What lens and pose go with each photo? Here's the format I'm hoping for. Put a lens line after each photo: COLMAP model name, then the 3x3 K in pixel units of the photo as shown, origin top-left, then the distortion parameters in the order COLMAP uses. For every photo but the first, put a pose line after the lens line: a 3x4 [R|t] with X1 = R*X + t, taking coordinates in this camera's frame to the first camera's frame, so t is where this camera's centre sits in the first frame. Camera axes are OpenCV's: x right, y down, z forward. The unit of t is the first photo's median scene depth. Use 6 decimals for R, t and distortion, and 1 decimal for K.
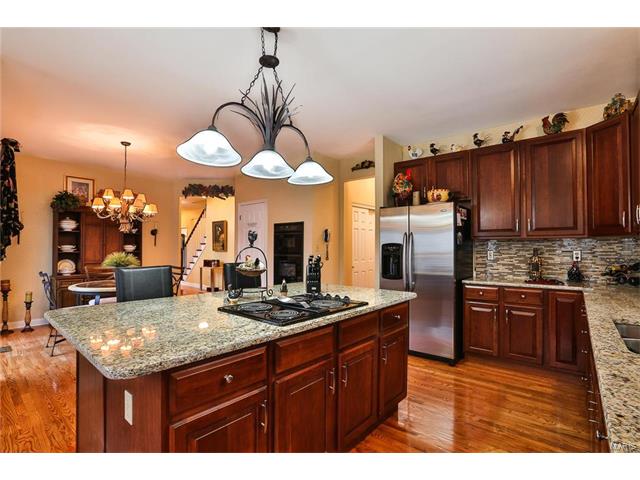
lens RADIAL K [[323.8, 0, 320.0], [0, 323.8, 240.0], [0, 0, 1]] dist [-0.002834, -0.000298]
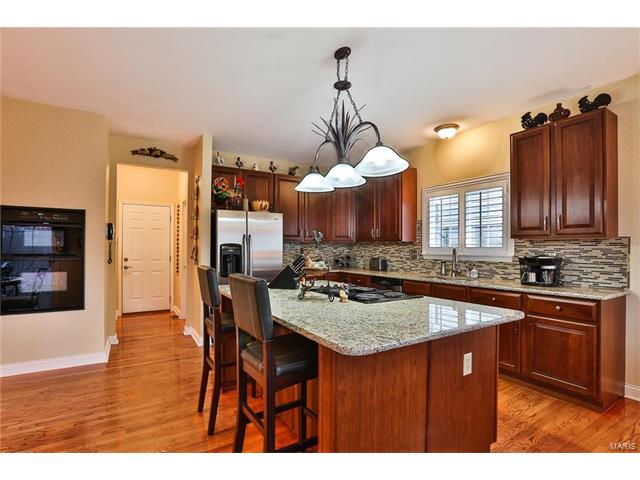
lens RADIAL K [[323.8, 0, 320.0], [0, 323.8, 240.0], [0, 0, 1]] dist [-0.002834, -0.000298]
pose [[0.339430, 0.027993, 0.940215, -0.688738], [-0.024405, 0.999483, -0.020947, 0.013030], [-0.940314, -0.015836, 0.339938, 0.370989]]
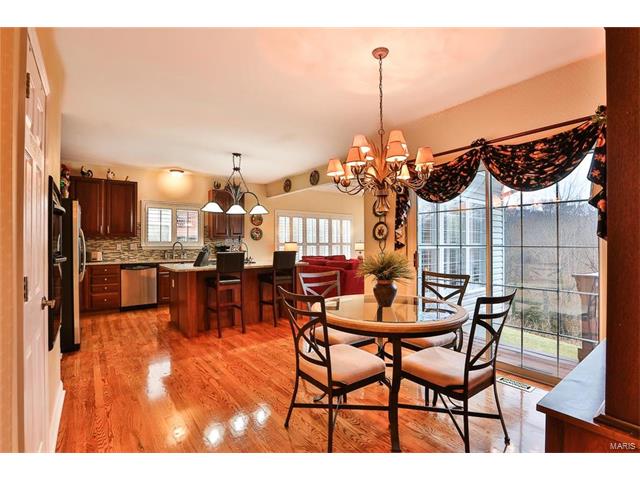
lens RADIAL K [[323.8, 0, 320.0], [0, 323.8, 240.0], [0, 0, 1]] dist [-0.002834, -0.000298]
pose [[-0.968968, -0.004861, 0.247137, -0.767471], [-0.009272, 0.999818, -0.016687, 0.016454], [-0.247011, -0.018460, -0.968837, 1.779458]]
